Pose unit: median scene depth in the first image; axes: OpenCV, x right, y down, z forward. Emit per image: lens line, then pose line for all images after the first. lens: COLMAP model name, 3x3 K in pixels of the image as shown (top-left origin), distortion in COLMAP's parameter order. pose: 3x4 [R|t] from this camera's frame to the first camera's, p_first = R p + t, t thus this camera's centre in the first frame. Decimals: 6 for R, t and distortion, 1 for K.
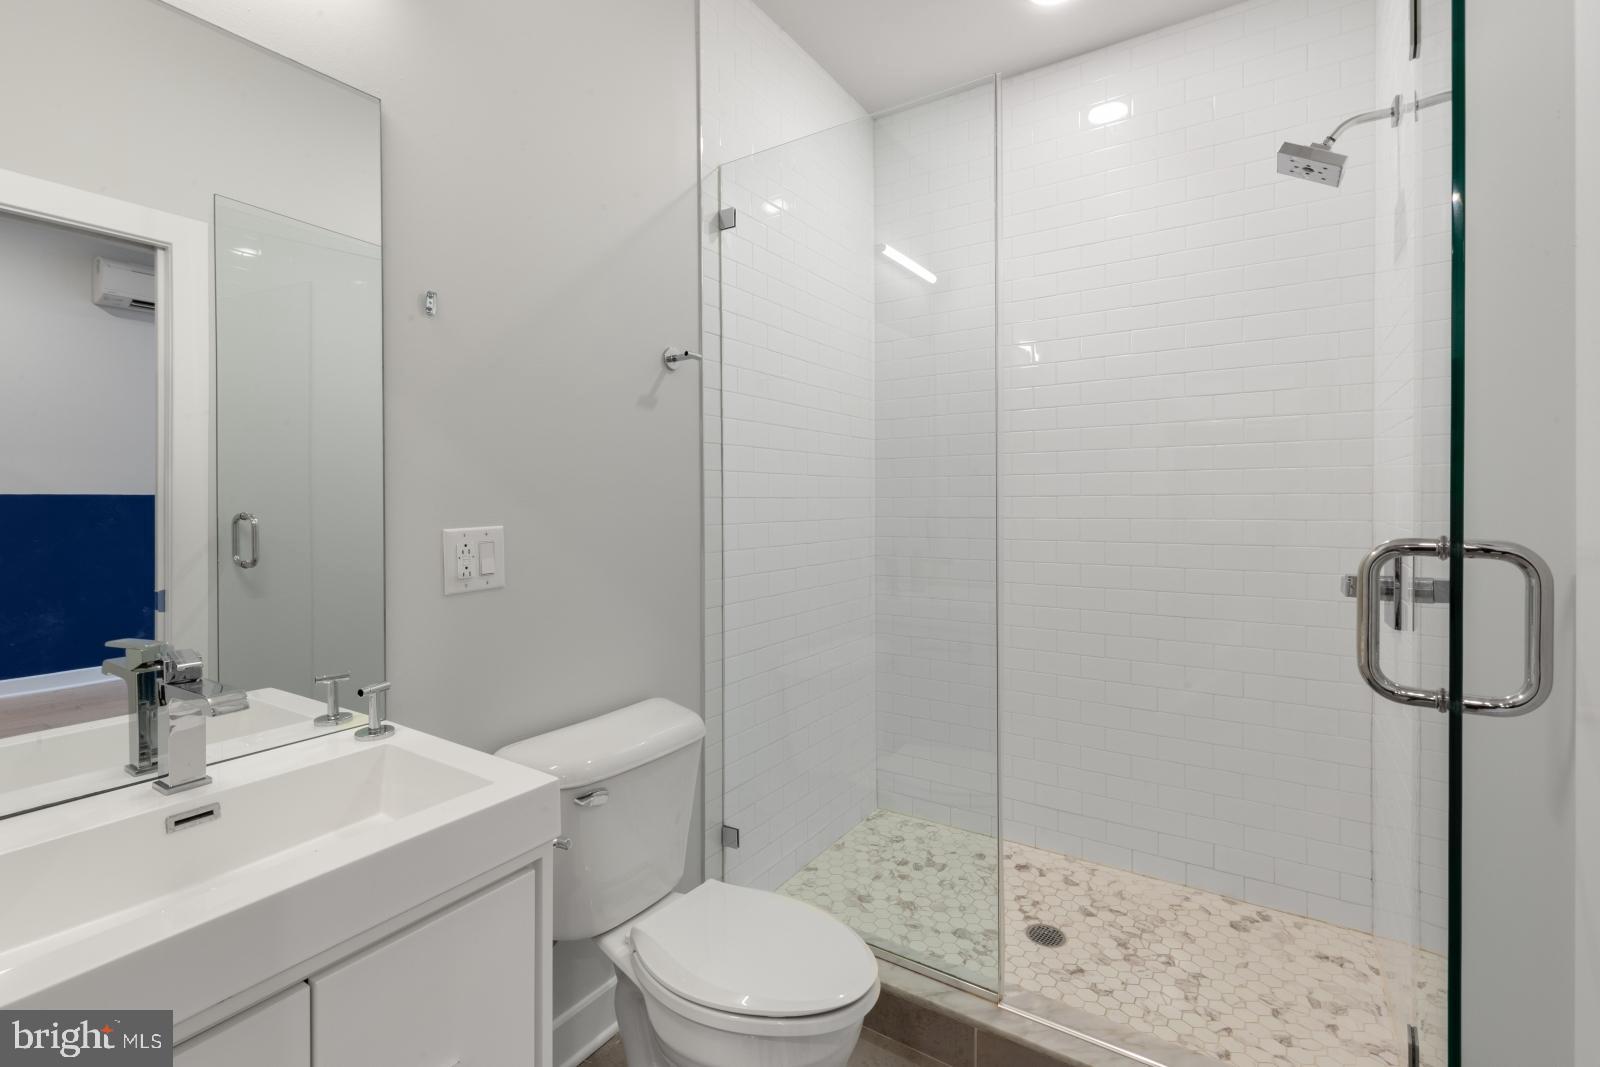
lens RADIAL K [[719.9, 0, 799.2], [0, 719.9, 485.2], [0, 0, 1]] dist [-0.002918, -0.000486]
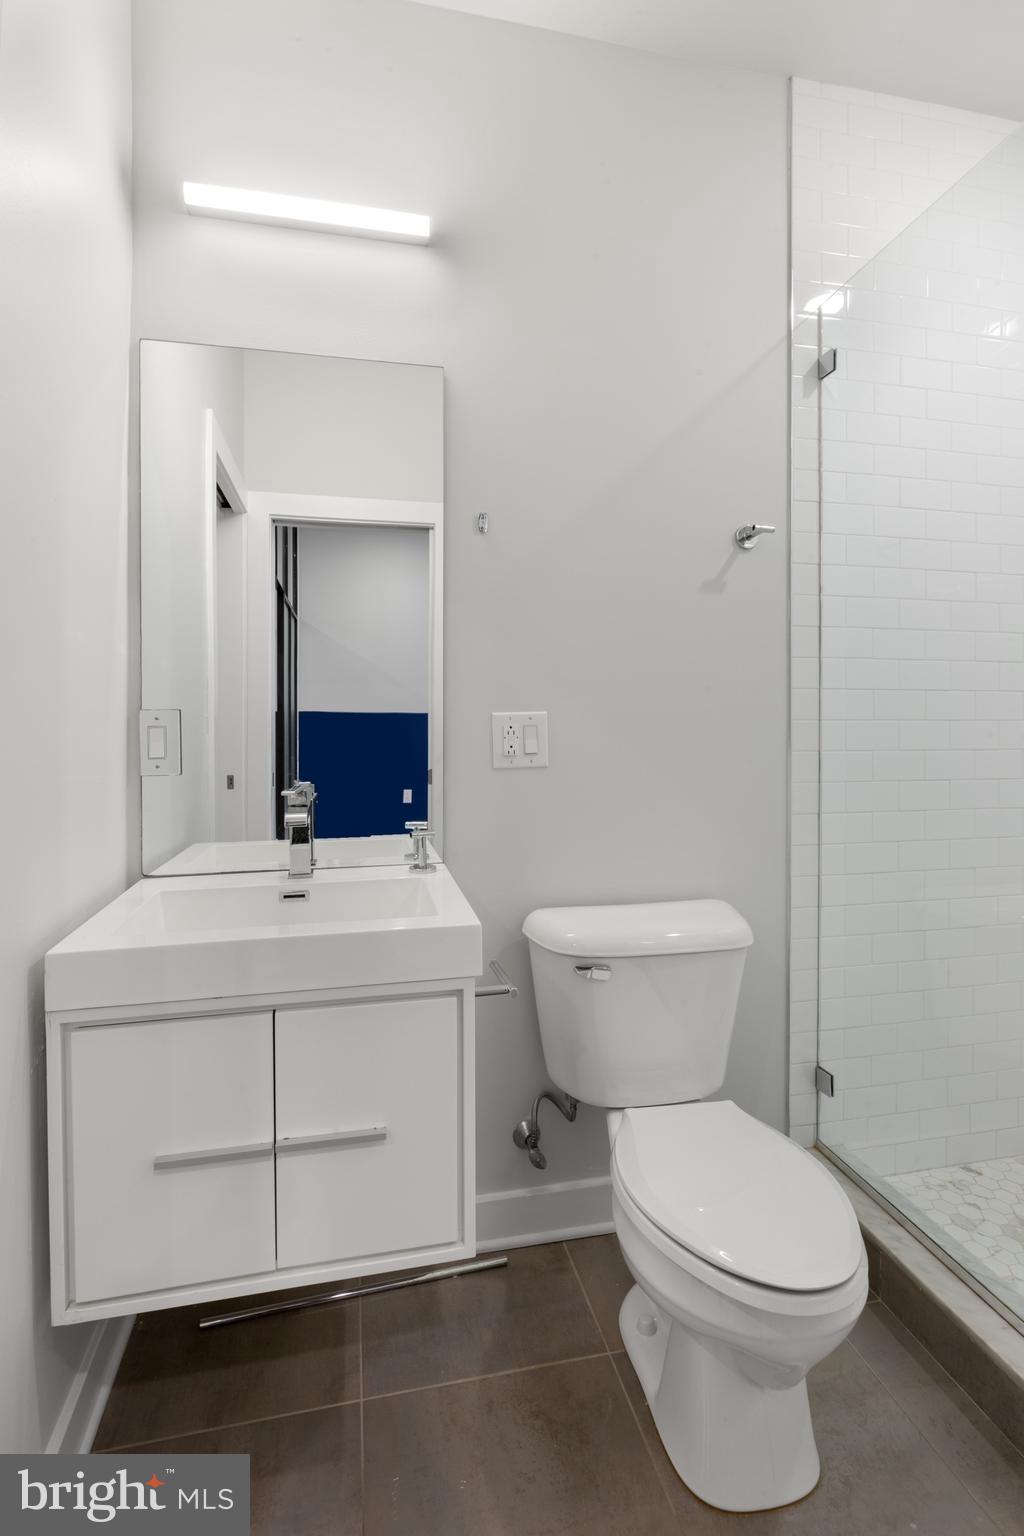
lens RADIAL K [[714.2, 0, 509.1], [0, 714.2, 720.6], [0, 0, 1]] dist [-0.014633, 0.000523]
pose [[0.698916, -0.005506, -0.715183, 0.274621], [0.012426, 0.999913, 0.004446, 0.053125], [0.715096, -0.011995, 0.698923, 0.156137]]
